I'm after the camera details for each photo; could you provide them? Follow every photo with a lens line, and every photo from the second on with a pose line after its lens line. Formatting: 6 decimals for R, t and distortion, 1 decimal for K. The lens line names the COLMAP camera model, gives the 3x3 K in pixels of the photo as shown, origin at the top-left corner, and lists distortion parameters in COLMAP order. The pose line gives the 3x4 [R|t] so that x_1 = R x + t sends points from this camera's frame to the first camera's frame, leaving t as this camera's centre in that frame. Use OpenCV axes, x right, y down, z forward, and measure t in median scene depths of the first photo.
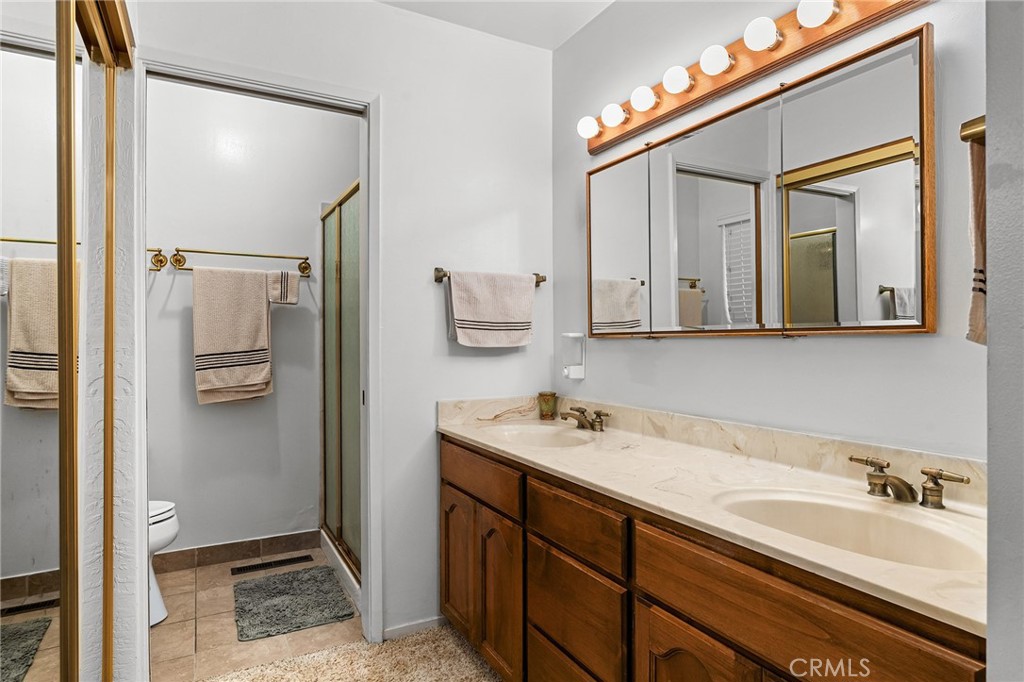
lens RADIAL K [[578.5, 0, 505.3], [0, 578.5, 338.0], [0, 0, 1]] dist [-0.002975, 0.001869]
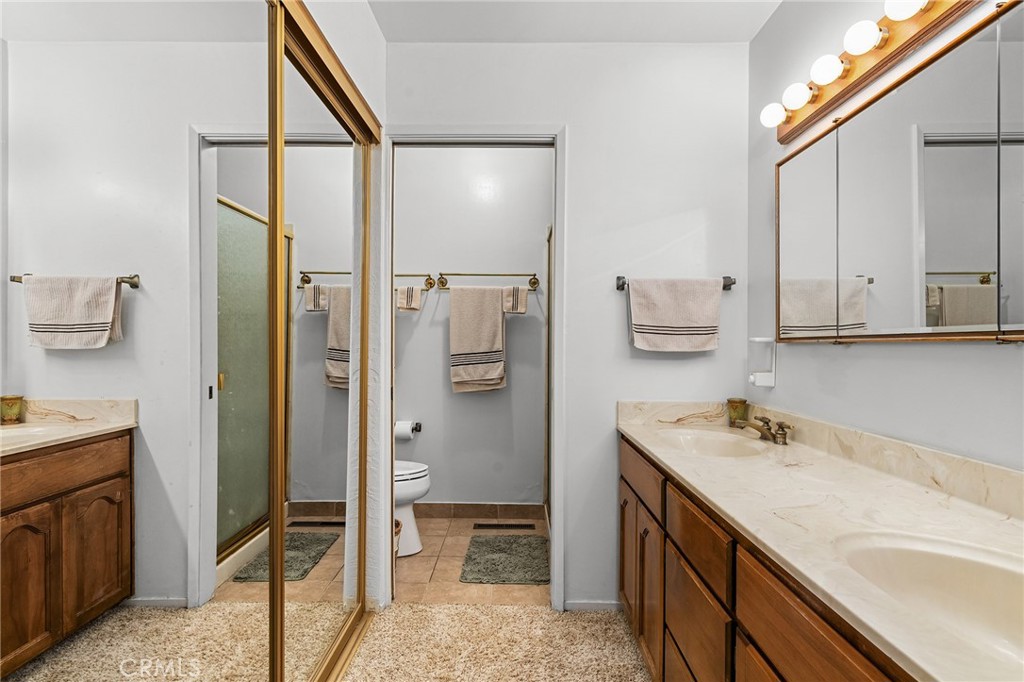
lens RADIAL K [[512.9, 0, 509.9], [0, 512.9, 345.4], [0, 0, 1]] dist [-0.005188, 0.001449]
pose [[0.871630, 0.008104, -0.490098, 0.177745], [-0.005398, 0.999961, 0.006934, 0.000546], [0.490135, -0.003398, 0.871640, 0.077661]]
